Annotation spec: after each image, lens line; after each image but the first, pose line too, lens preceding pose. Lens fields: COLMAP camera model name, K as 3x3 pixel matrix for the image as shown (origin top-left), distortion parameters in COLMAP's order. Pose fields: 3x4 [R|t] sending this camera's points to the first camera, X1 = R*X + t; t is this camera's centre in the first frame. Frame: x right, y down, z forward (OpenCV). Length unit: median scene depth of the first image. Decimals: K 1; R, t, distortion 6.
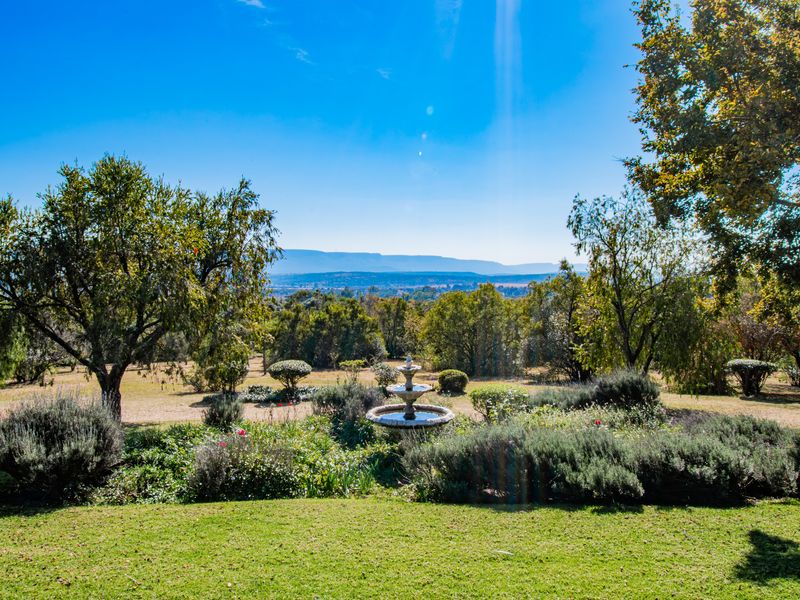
lens RADIAL K [[663.6, 0, 400.5], [0, 663.6, 300.6], [0, 0, 1]] dist [0.001149, 0.000485]
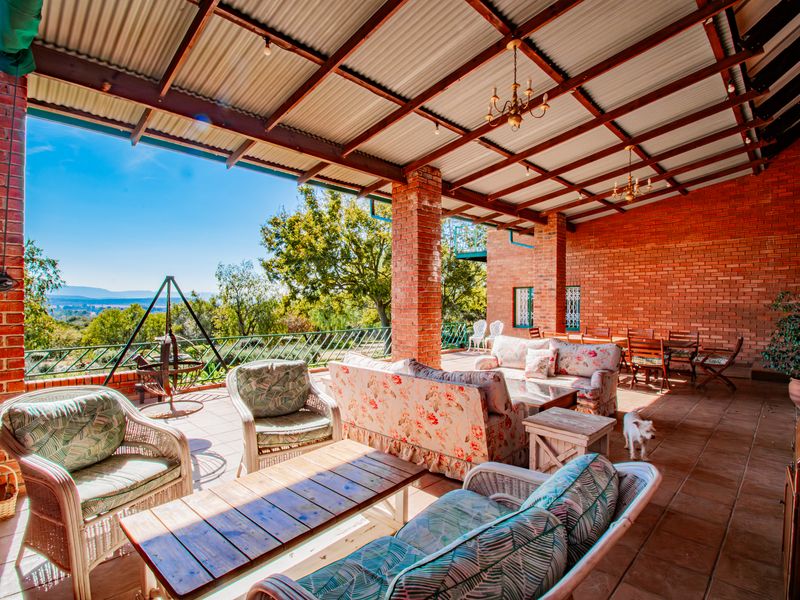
lens RADIAL K [[407.5, 0, 400.3], [0, 407.5, 301.5], [0, 0, 1]] dist [-0.001085, -0.000514]
pose [[0.718679, 0.016083, 0.695156, -0.230257], [0.010075, 0.999387, -0.033537, 0.019119], [-0.695269, 0.031106, 0.718076, -0.352228]]
